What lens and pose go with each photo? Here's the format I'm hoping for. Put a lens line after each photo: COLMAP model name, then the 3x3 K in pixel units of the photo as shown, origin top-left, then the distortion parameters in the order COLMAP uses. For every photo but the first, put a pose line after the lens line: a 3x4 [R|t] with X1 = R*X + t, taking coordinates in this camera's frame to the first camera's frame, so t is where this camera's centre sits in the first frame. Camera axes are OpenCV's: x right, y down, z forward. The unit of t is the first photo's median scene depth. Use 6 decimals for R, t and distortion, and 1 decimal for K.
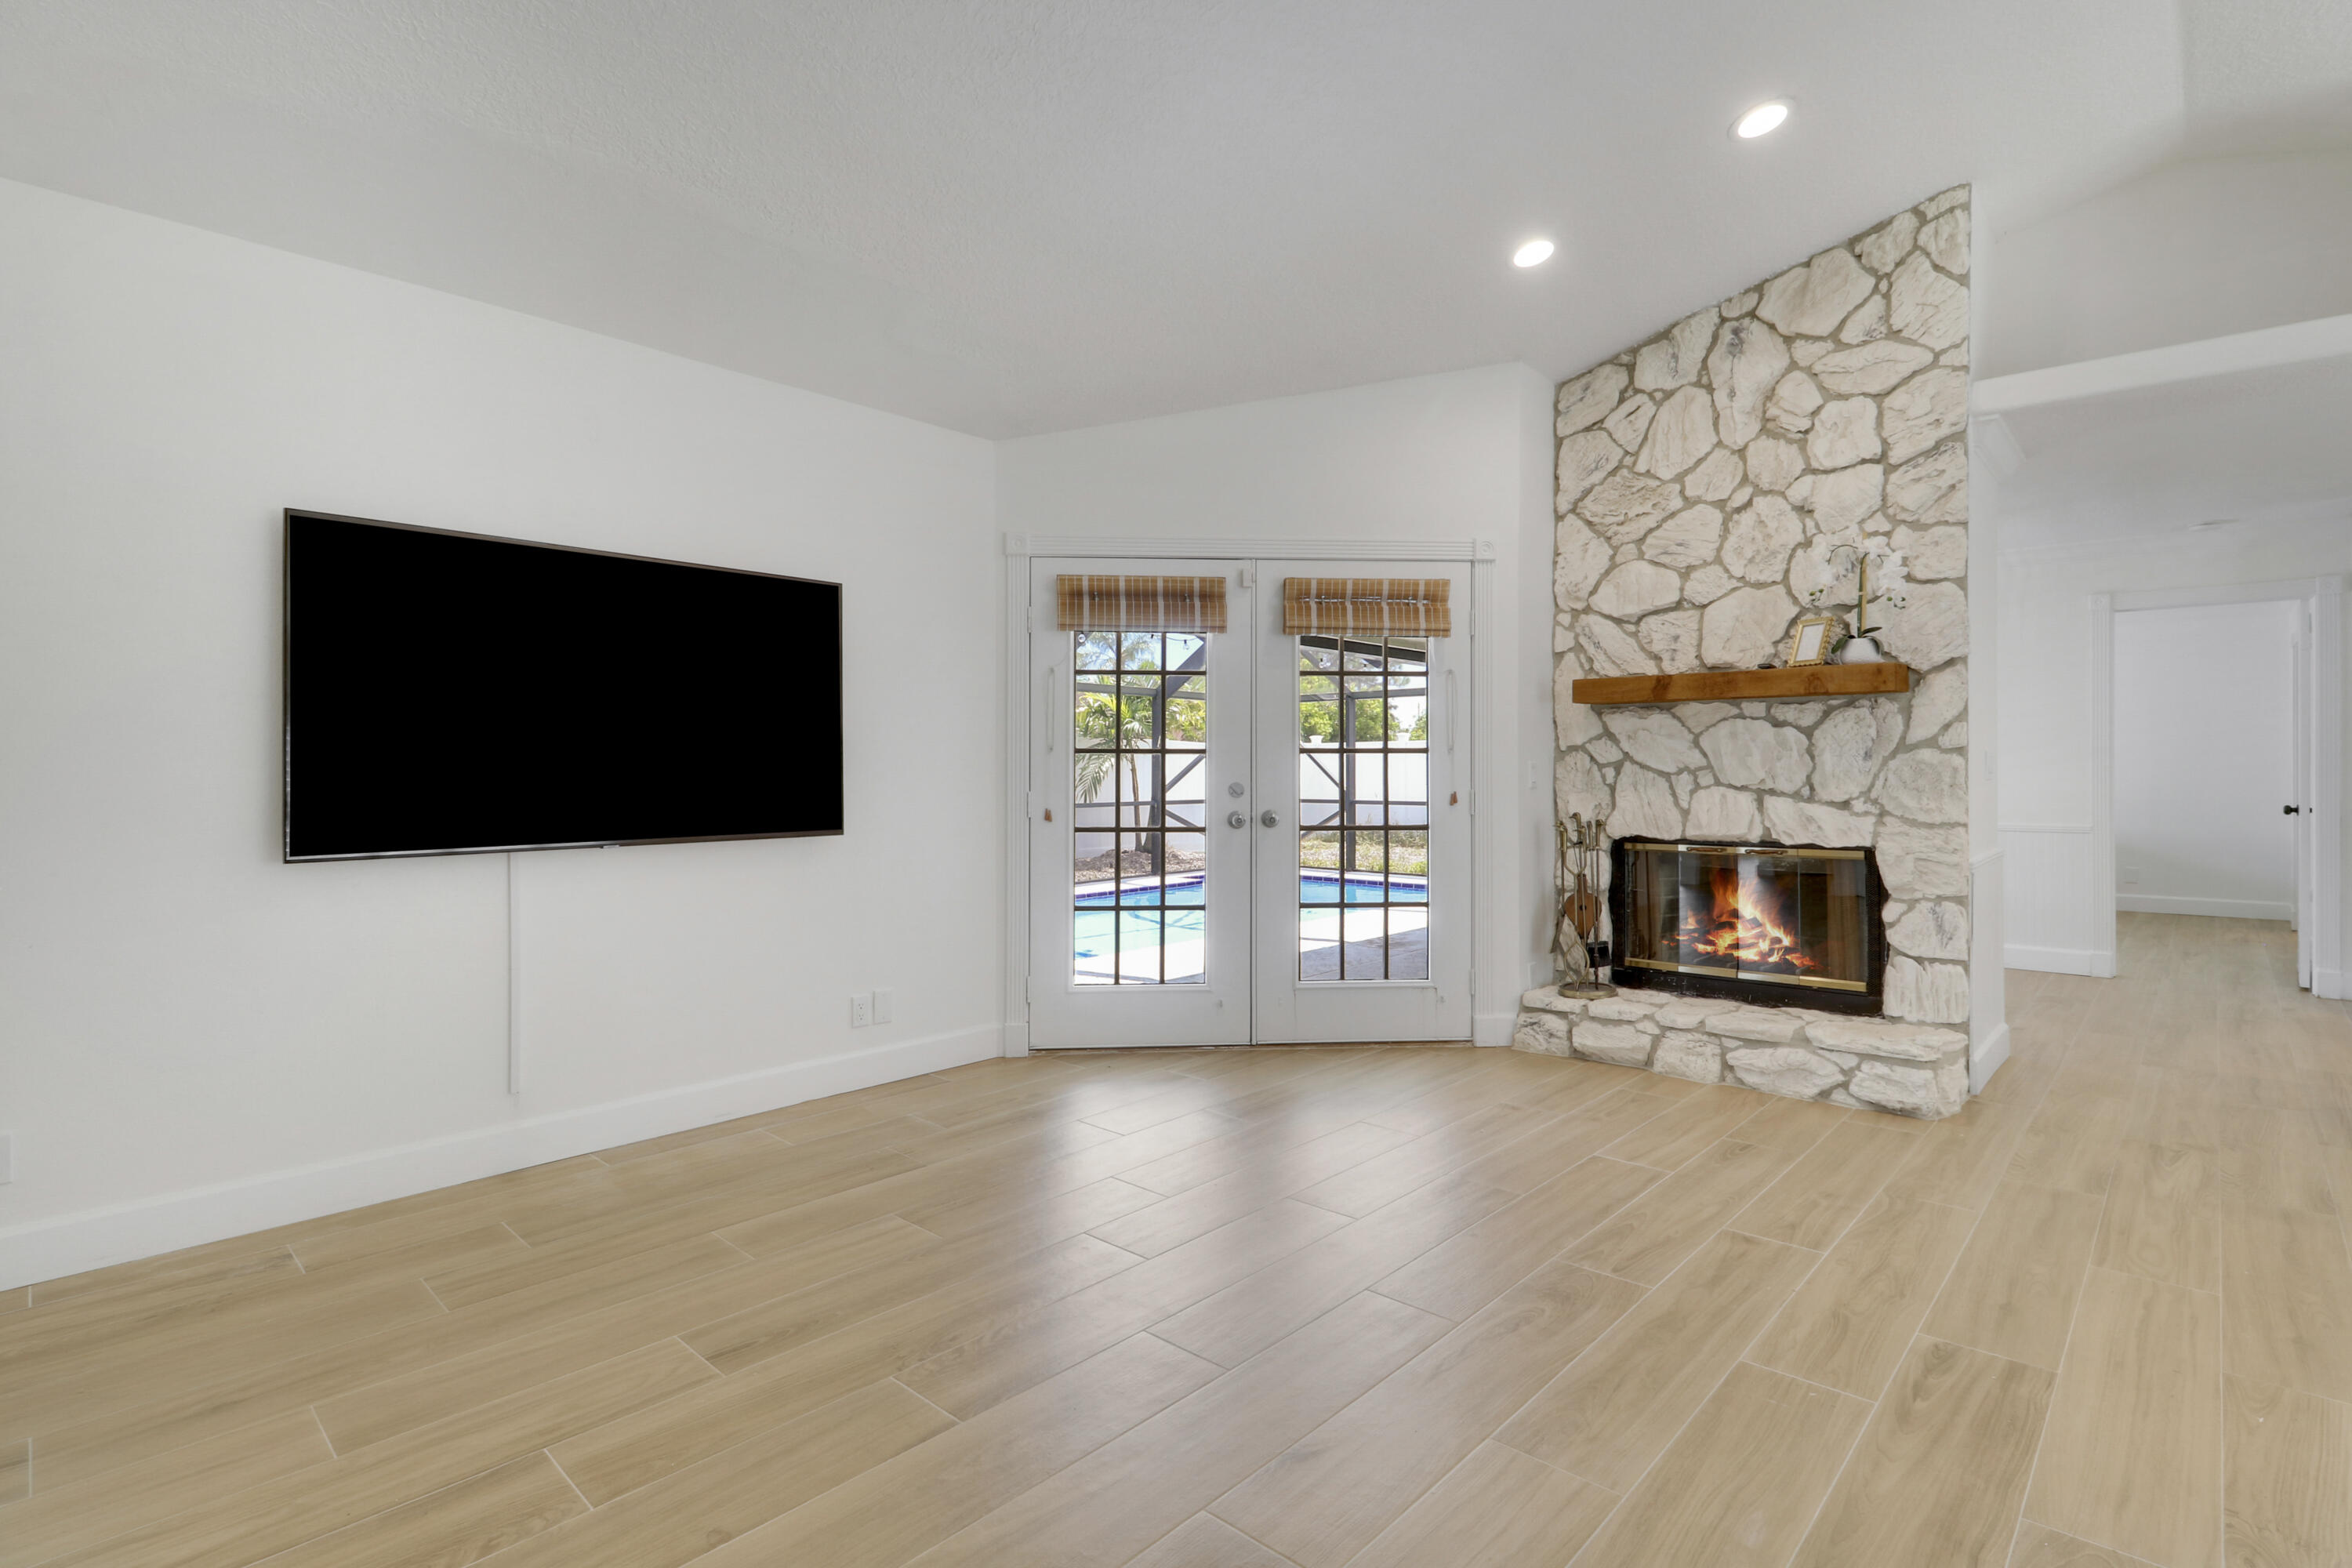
lens RADIAL K [[1084.0, 0, 1184.2], [0, 1084.0, 752.2], [0, 0, 1]] dist [-0.001405, -0.010113]
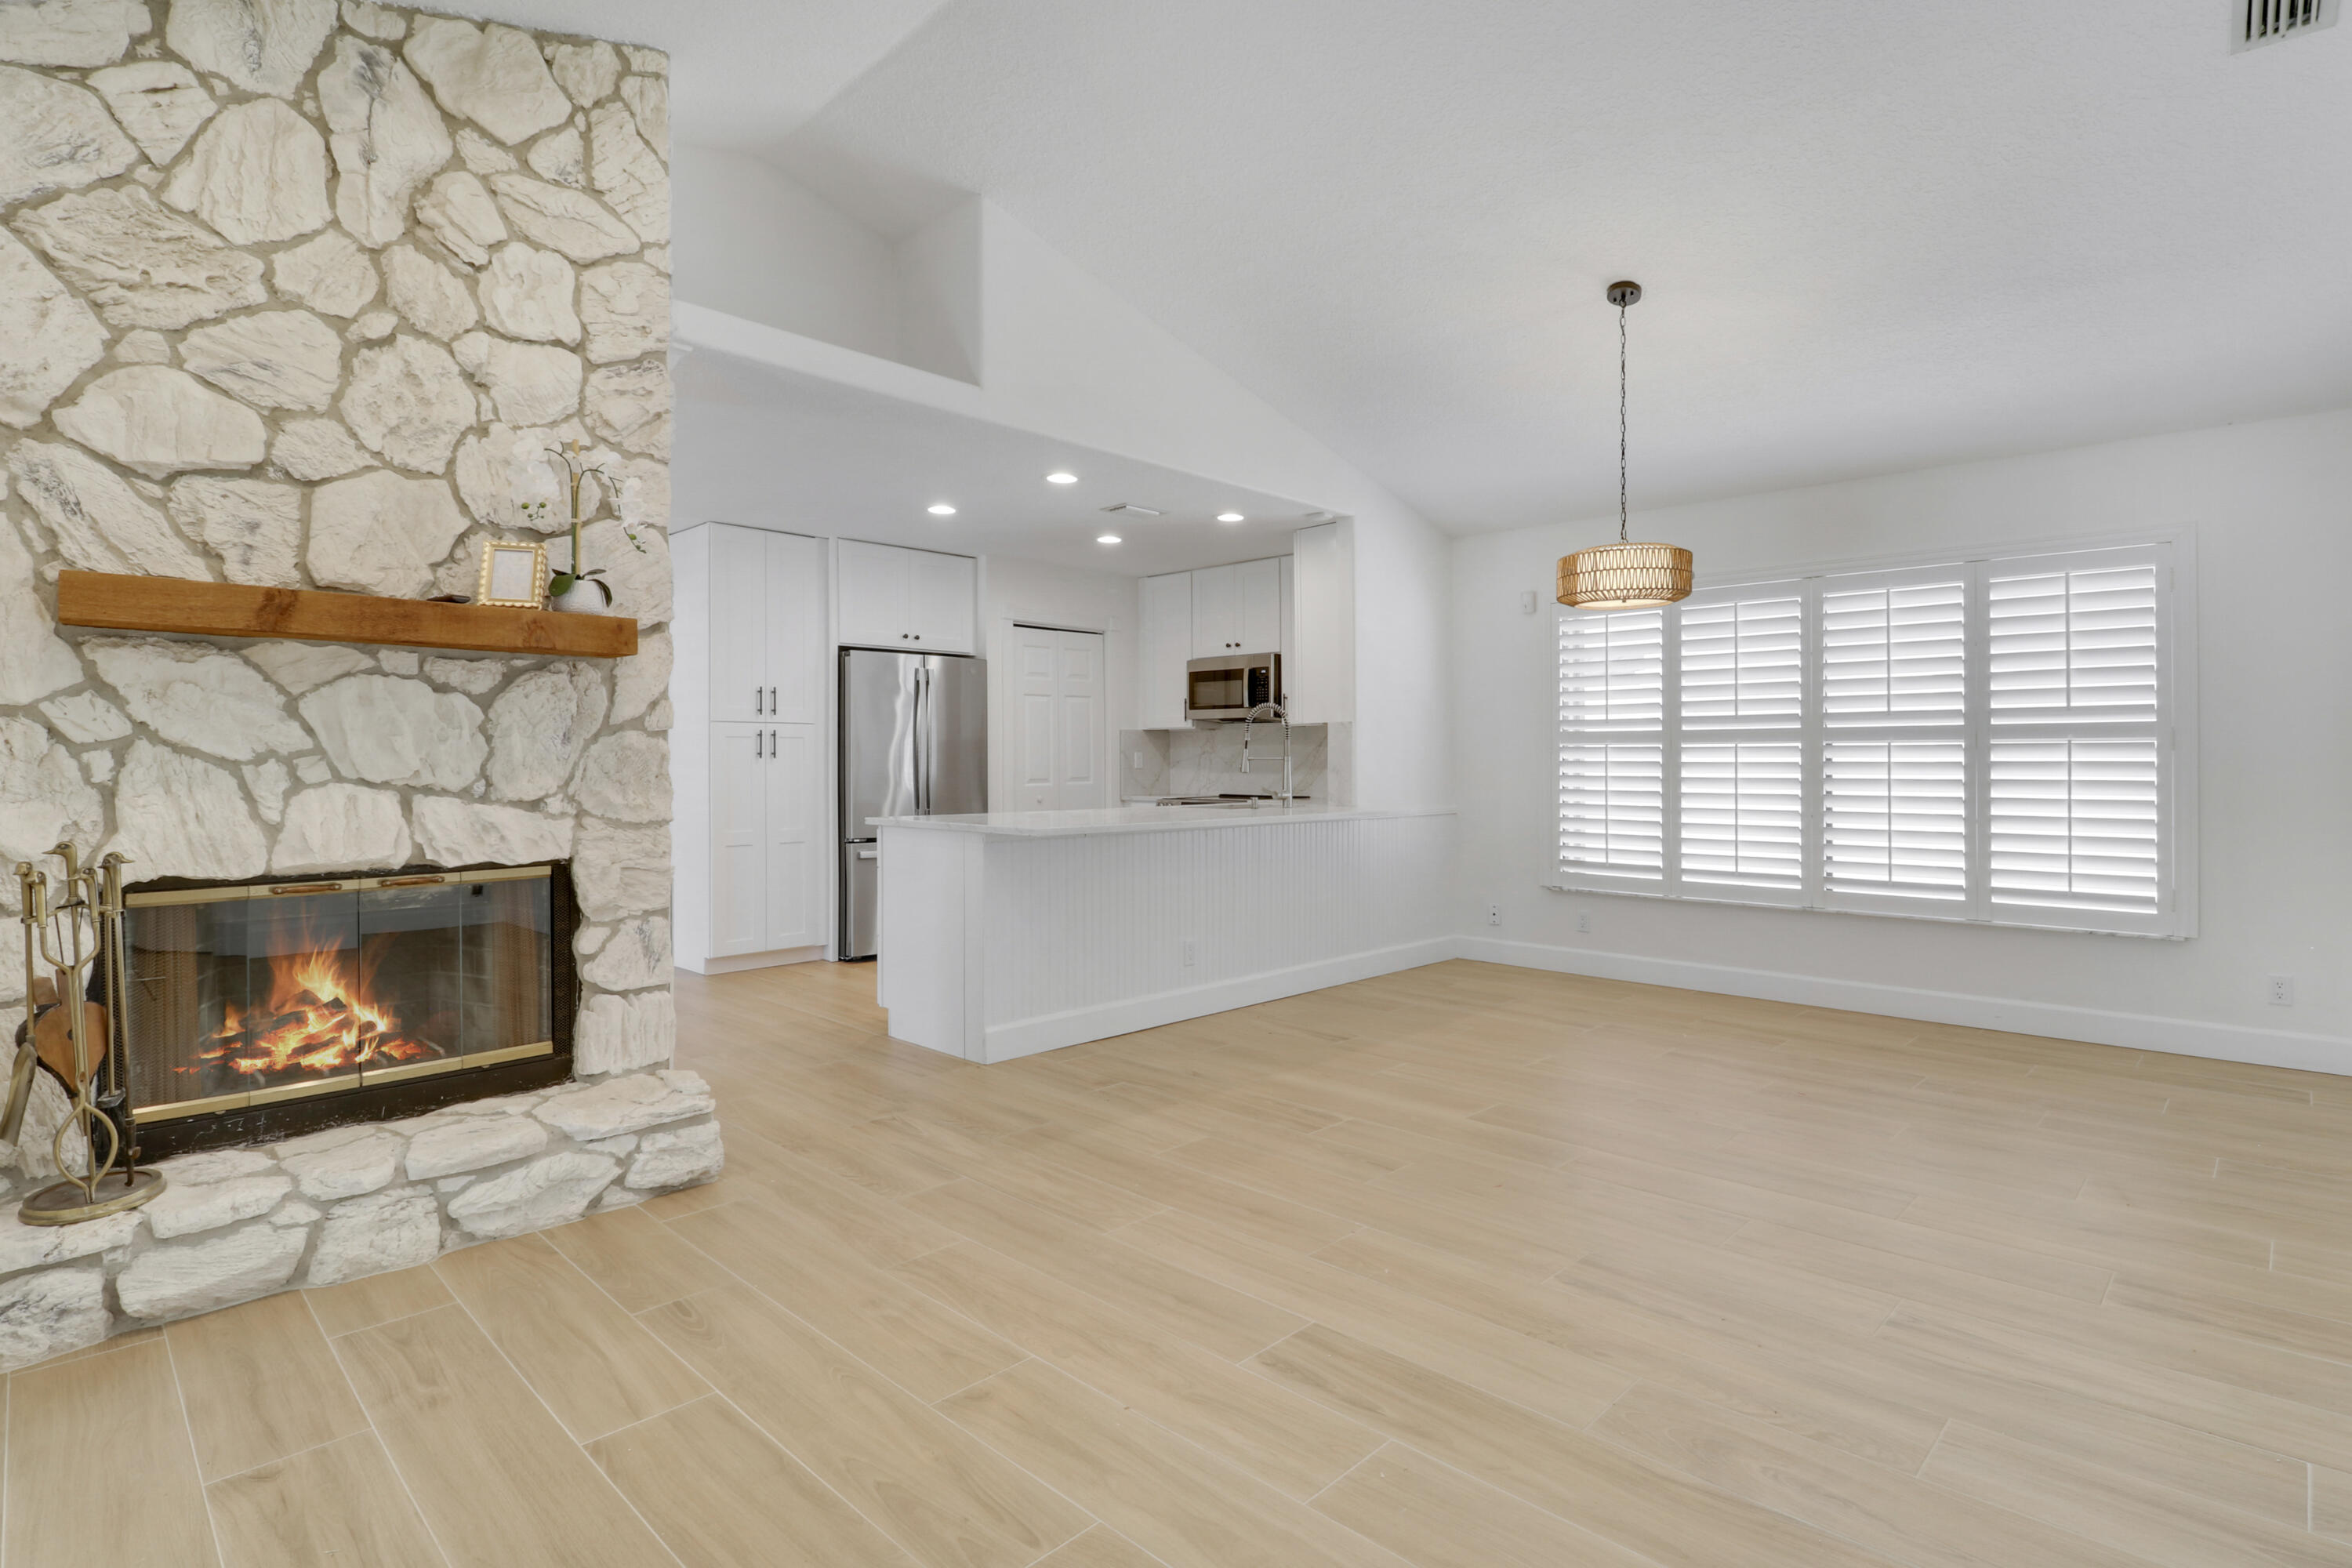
lens RADIAL K [[1169.3, 0, 1178.3], [0, 1169.3, 759.1], [0, 0, 1]] dist [-0.022291, -0.000478]
pose [[0.017240, 0.002135, 0.999849, -0.161637], [-0.016149, 0.999868, -0.001856, 0.012383], [-0.999721, -0.016115, 0.017272, 0.548123]]
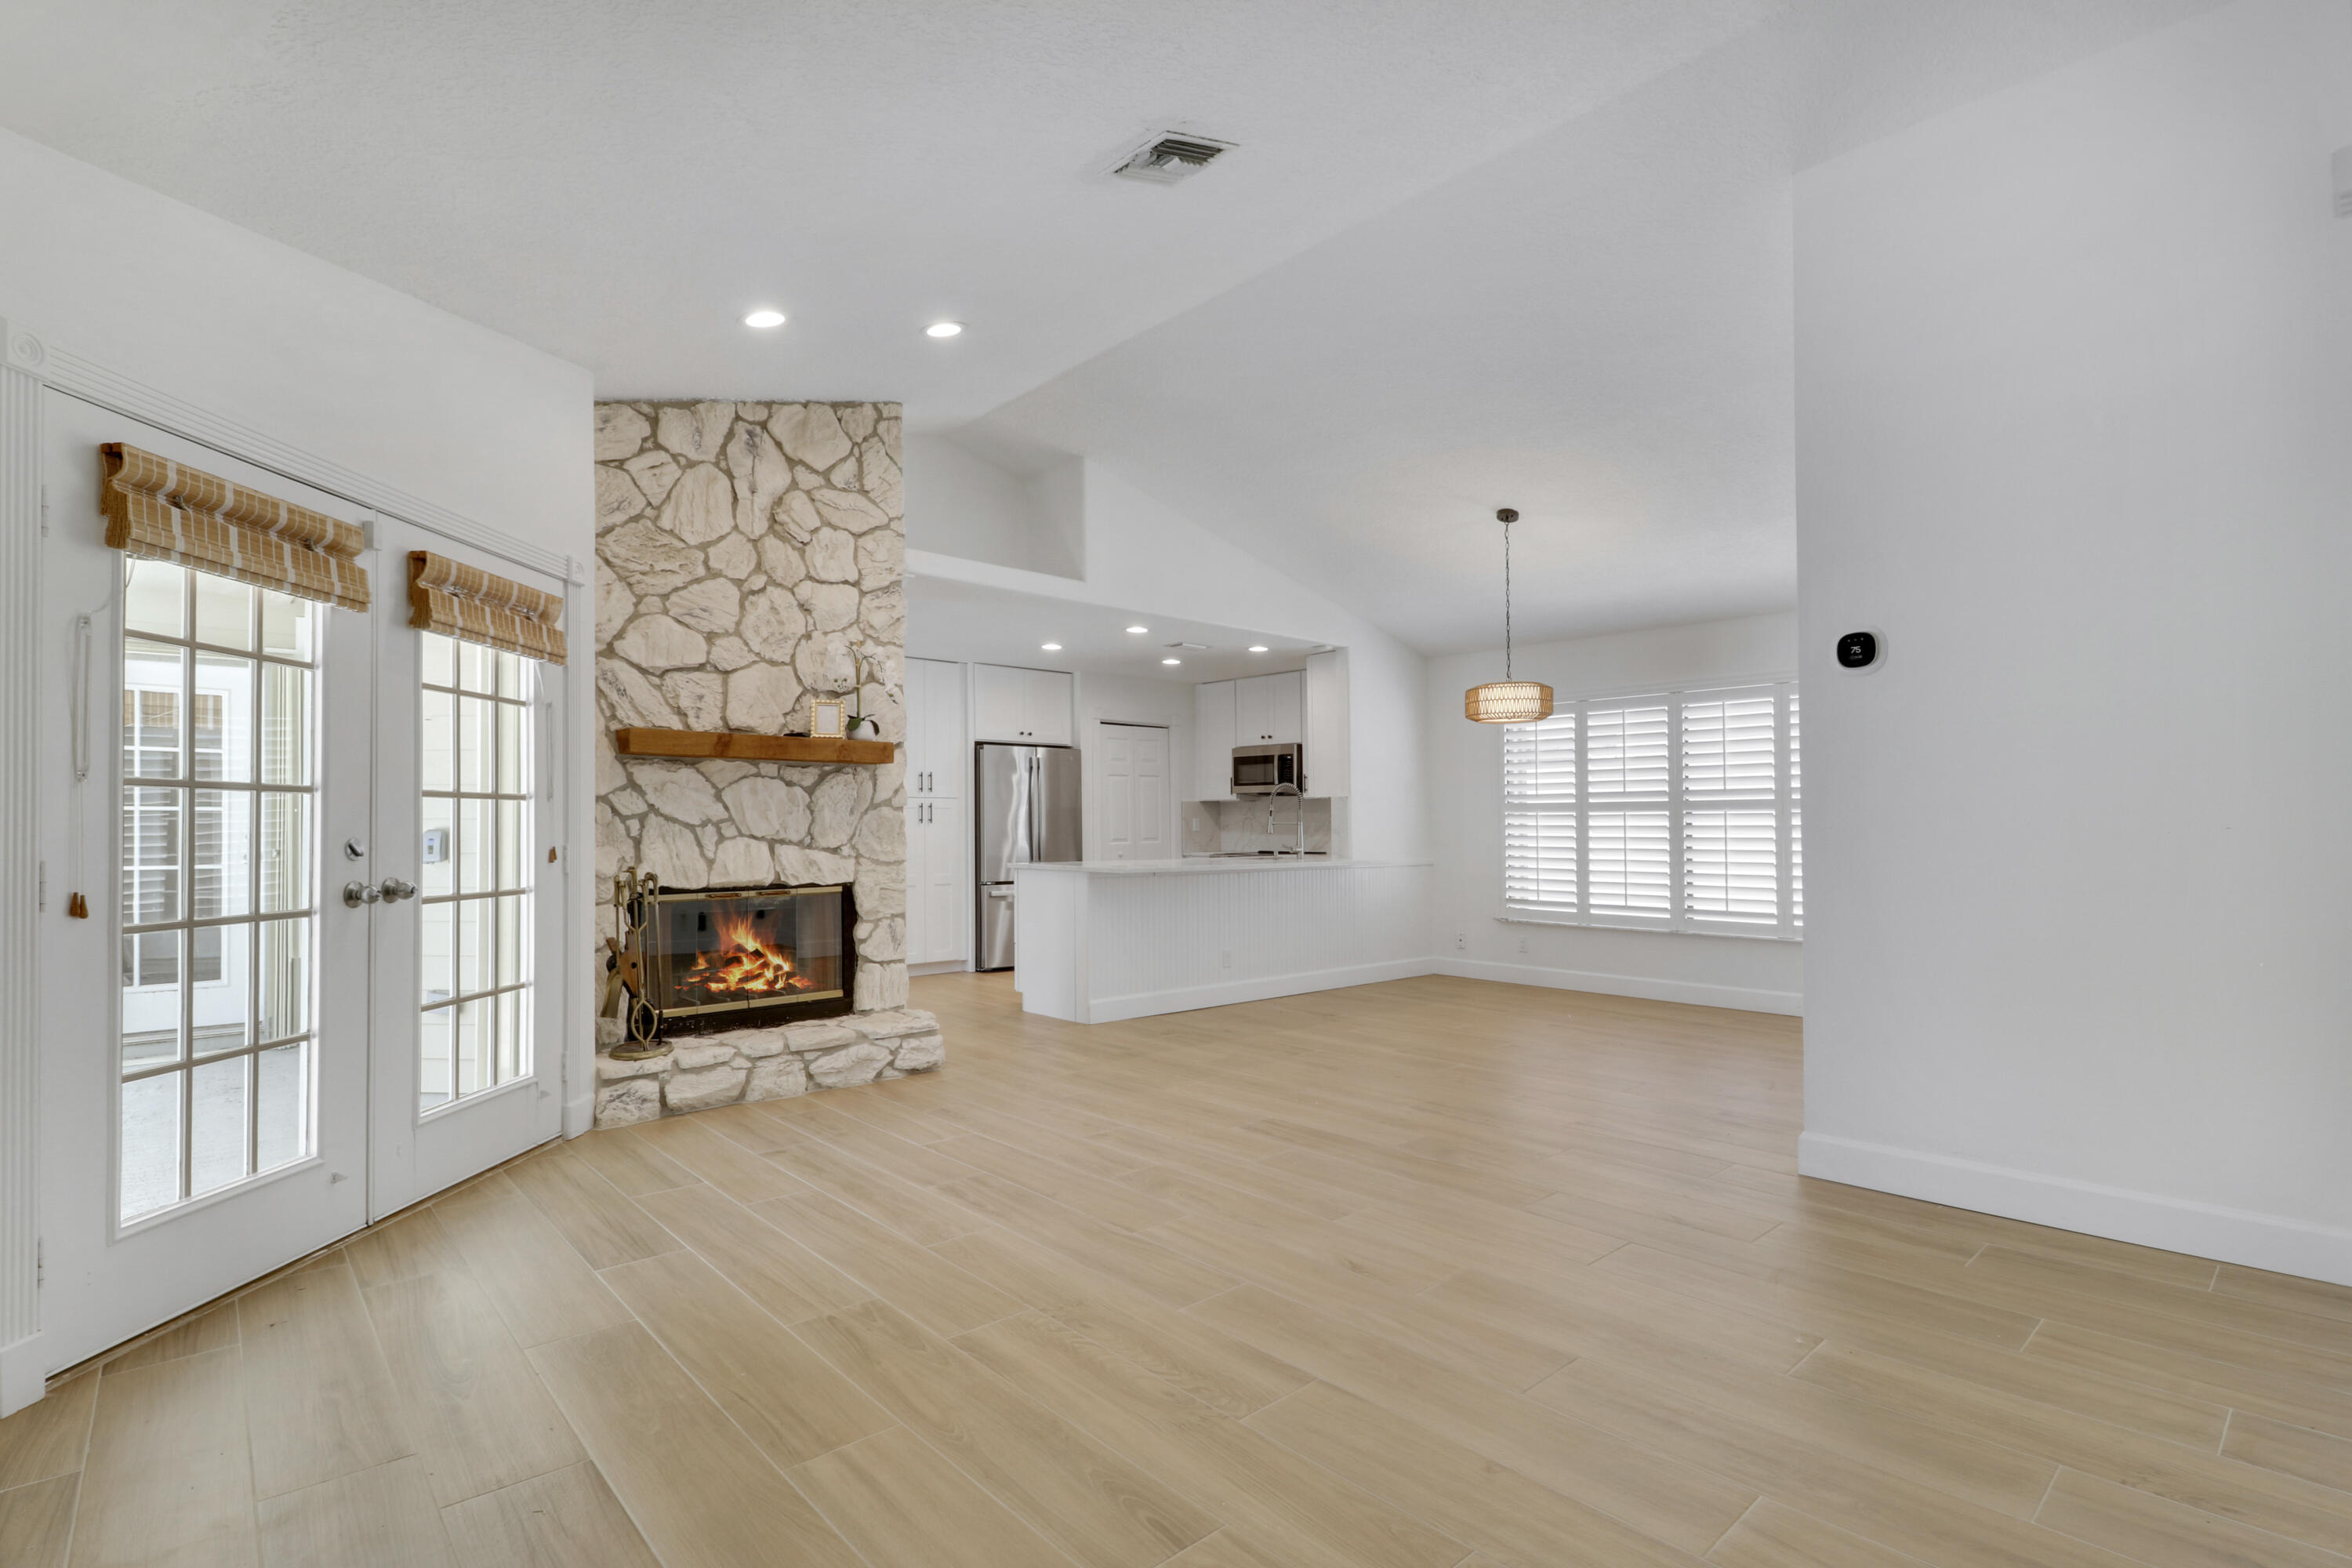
lens RADIAL K [[1144.9, 0, 1169.0], [0, 1144.9, 794.7], [0, 0, 1]] dist [-0.017048, -0.000901]
pose [[0.085885, 0.027872, 0.995915, -0.675395], [-0.015218, 0.999529, -0.026661, 0.013379], [-0.996189, -0.012866, 0.086268, 0.493631]]
